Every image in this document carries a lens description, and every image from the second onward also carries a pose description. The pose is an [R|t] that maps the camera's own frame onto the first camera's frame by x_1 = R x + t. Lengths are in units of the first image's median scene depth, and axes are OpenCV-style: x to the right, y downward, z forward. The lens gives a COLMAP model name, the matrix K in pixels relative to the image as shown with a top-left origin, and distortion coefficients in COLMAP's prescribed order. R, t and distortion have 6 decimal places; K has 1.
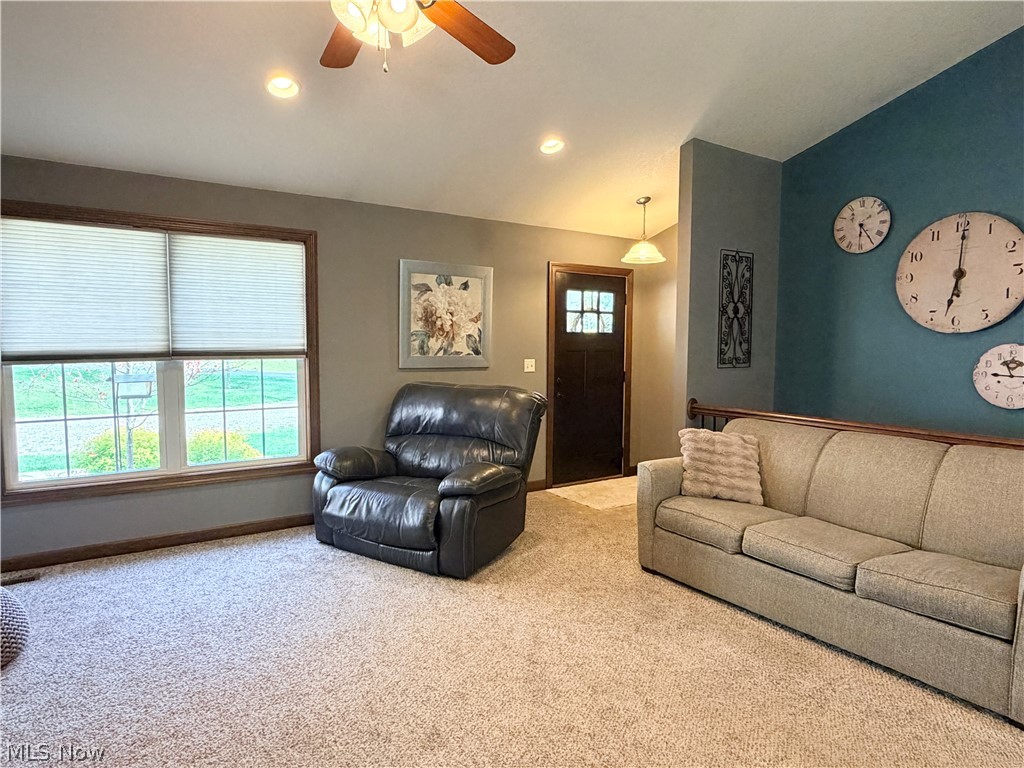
lens RADIAL K [[640.4, 0, 535.8], [0, 640.4, 383.9], [0, 0, 1]] dist [0.090712, 0.001813]
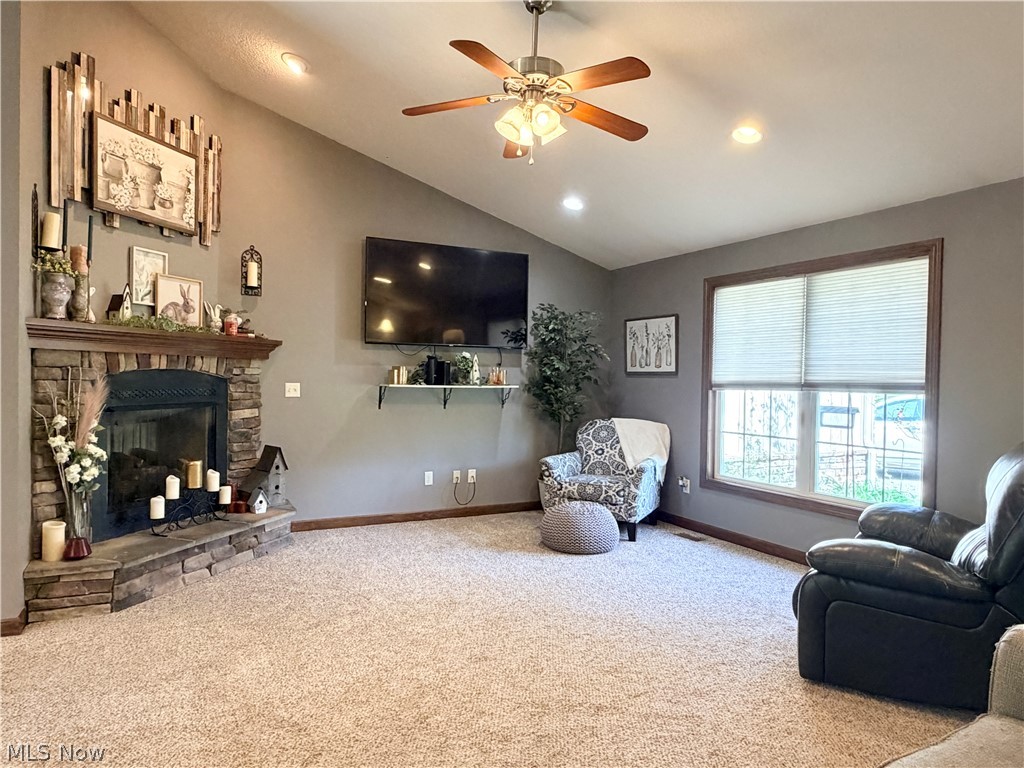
lens RADIAL K [[690.2, 0, 477.8], [0, 690.2, 381.4], [0, 0, 1]] dist [0.004976, -0.004273]
pose [[-0.160314, -0.007303, -0.987039, 0.664114], [-0.101305, 0.994814, 0.009094, -0.007118], [0.981854, 0.101449, -0.160222, 0.651300]]
